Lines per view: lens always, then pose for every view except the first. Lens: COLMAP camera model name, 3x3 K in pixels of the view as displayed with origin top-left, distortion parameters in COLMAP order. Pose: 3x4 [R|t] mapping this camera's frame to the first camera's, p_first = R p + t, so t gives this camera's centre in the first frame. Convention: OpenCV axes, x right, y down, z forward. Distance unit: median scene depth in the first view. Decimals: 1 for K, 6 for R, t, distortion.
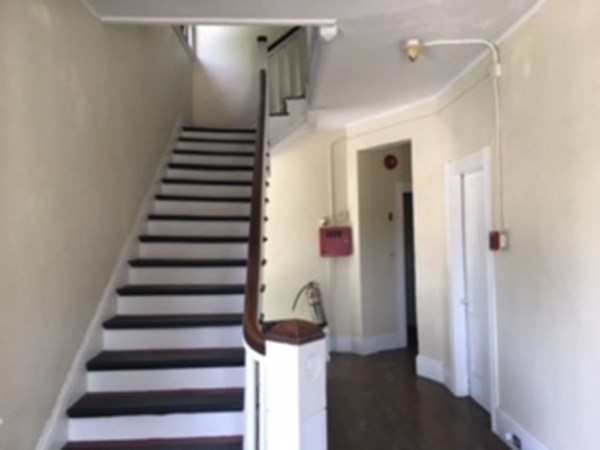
lens RADIAL K [[524.3, 0, 300.0], [0, 524.3, 225.0], [0, 0, 1]] dist [0.109885, -0.143606]
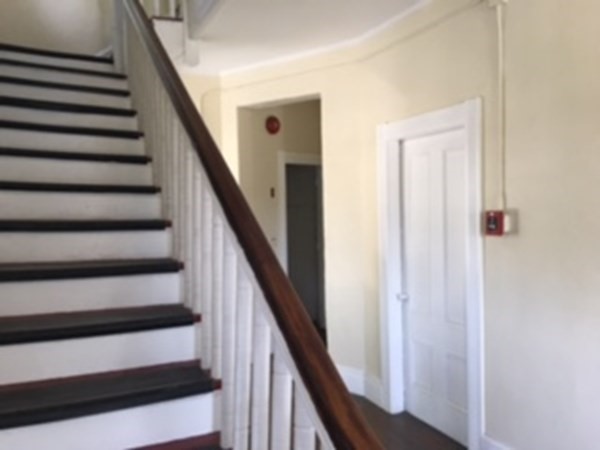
lens RADIAL K [[524.3, 0, 300.0], [0, 524.3, 225.0], [0, 0, 1]] dist [0.109885, -0.143606]
pose [[0.923149, -0.009776, 0.384317, -0.139908], [-0.005780, 0.999211, 0.039301, 0.003169], [-0.384398, -0.038503, 0.922364, 0.311348]]
